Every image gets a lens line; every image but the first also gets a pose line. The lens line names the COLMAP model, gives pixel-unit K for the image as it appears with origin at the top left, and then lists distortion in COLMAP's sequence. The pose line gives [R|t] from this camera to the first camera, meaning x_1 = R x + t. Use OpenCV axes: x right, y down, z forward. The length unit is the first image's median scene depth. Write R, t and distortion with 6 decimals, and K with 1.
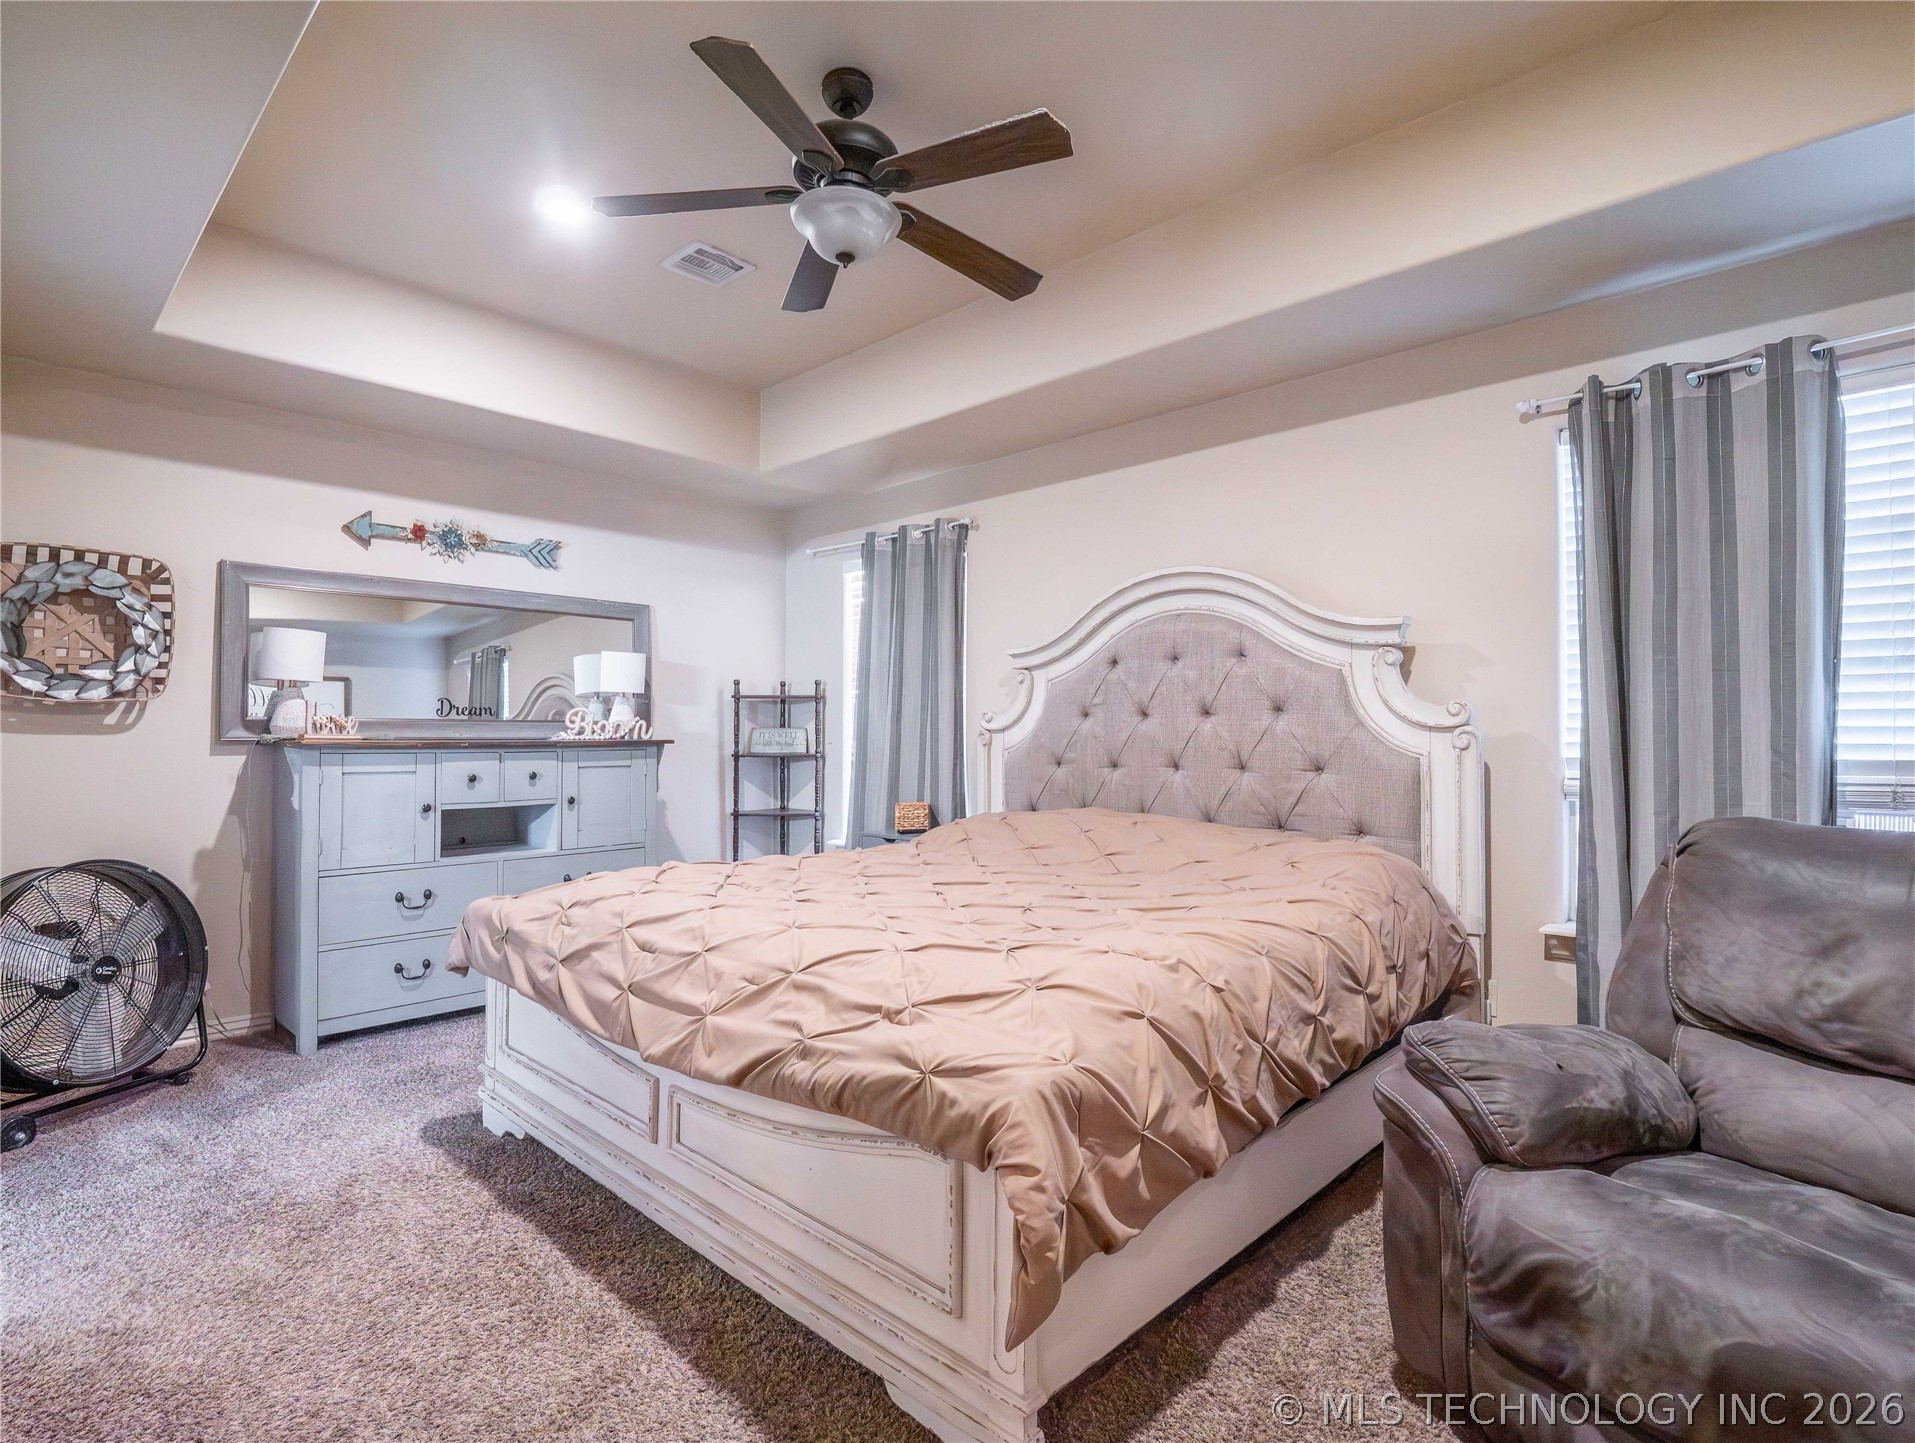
lens RADIAL K [[955.4, 0, 959.3], [0, 955.4, 738.6], [0, 0, 1]] dist [-0.000006, -0.000313]
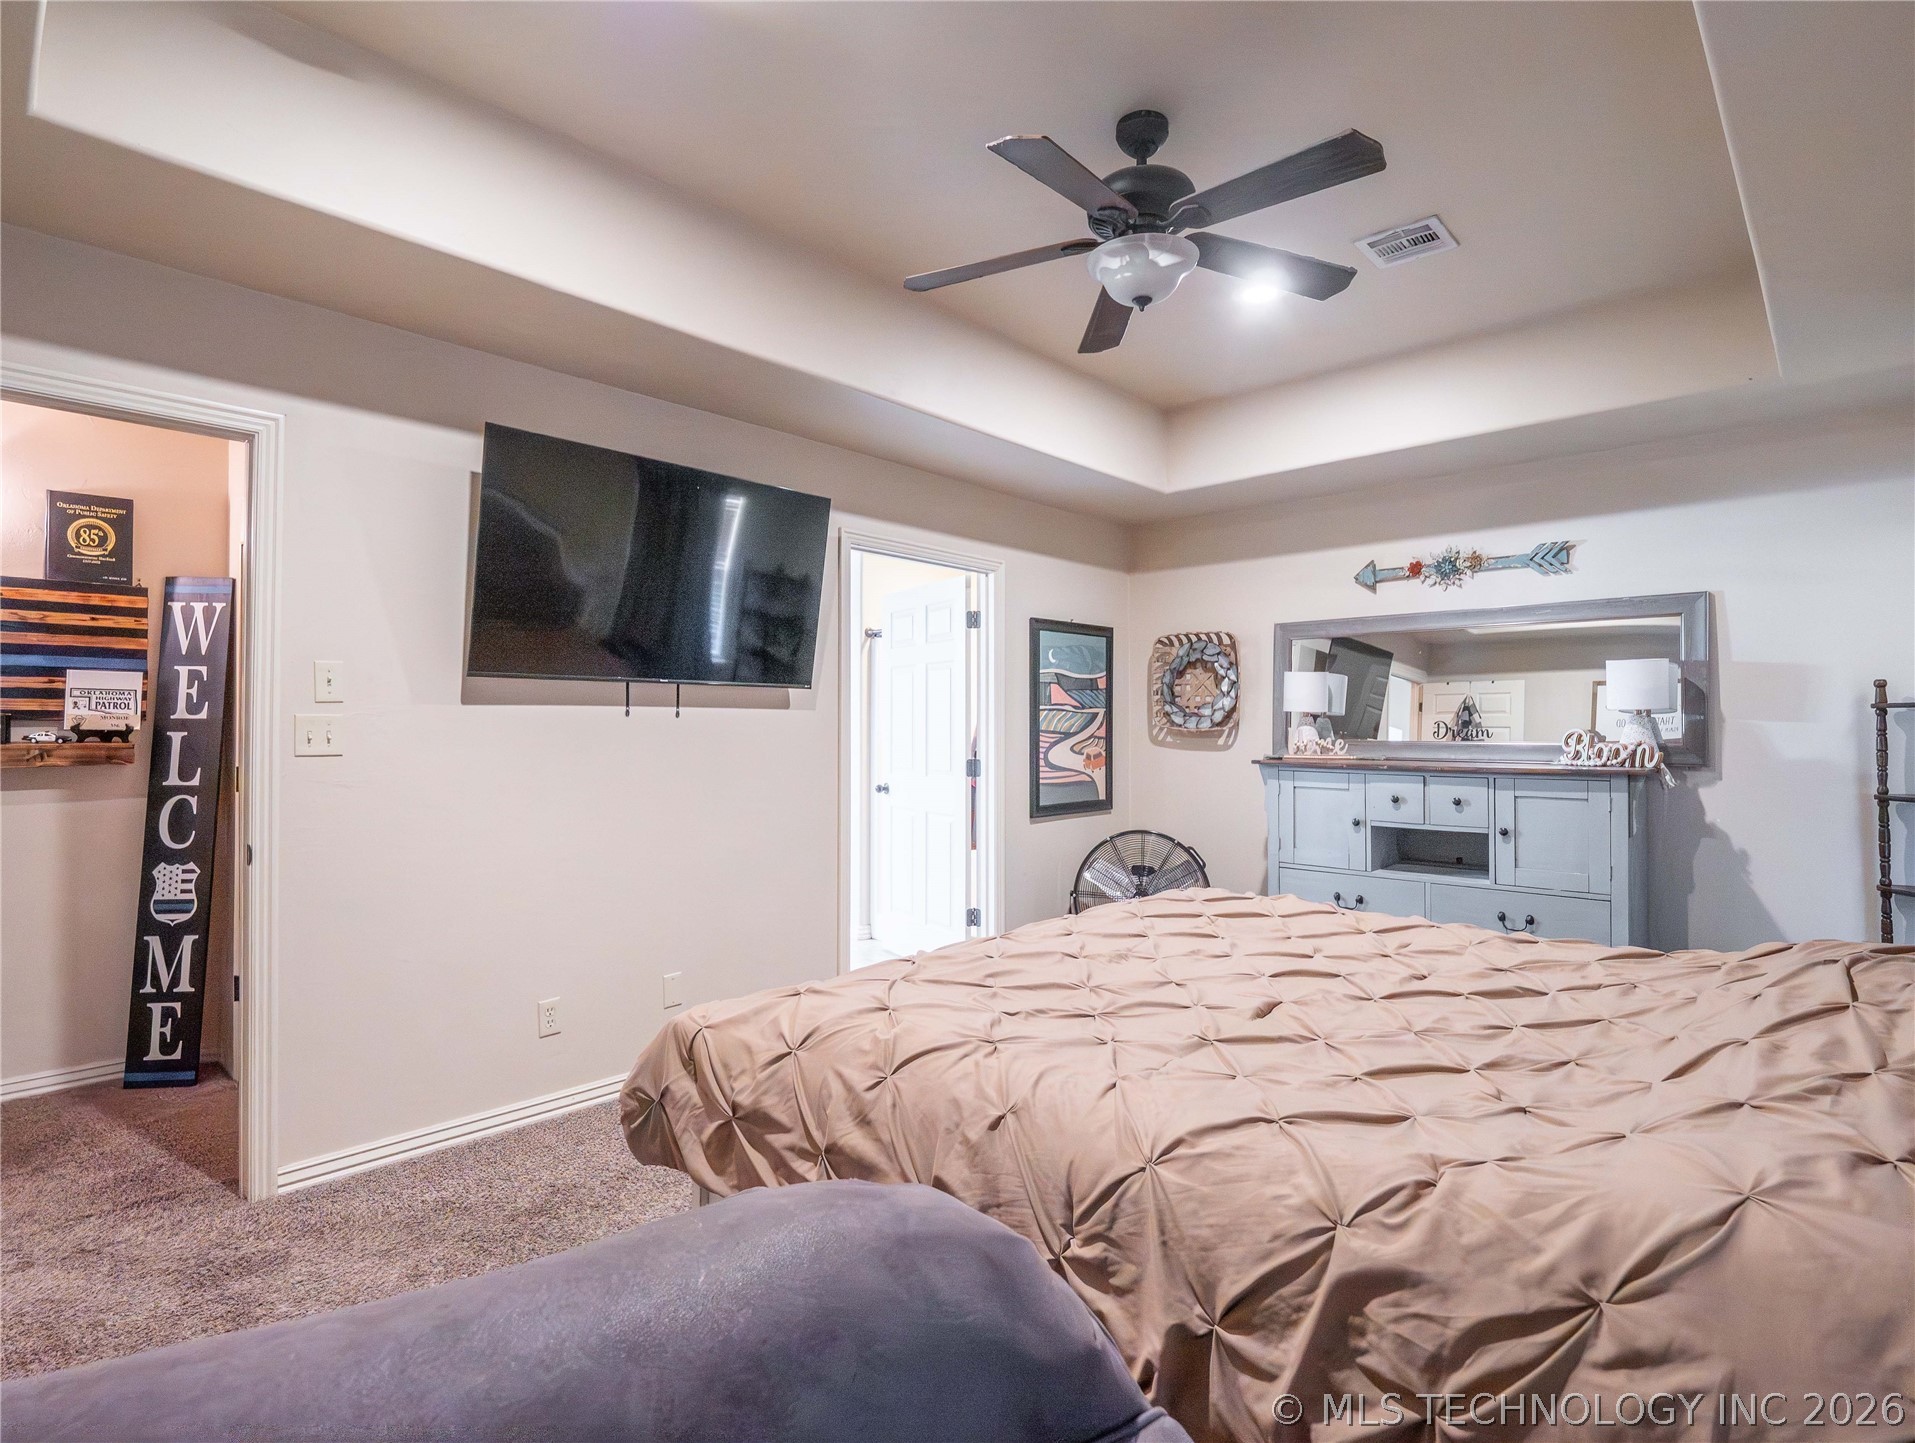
lens RADIAL K [[958.2, 0, 957.5], [0, 958.2, 721.5], [0, 0, 1]] dist [-0.019625, -0.000492]
pose [[-0.009147, -0.005228, -0.999945, 0.549951], [-0.006077, 0.999968, -0.005172, -0.035847], [0.999940, 0.006029, -0.009178, 0.521320]]
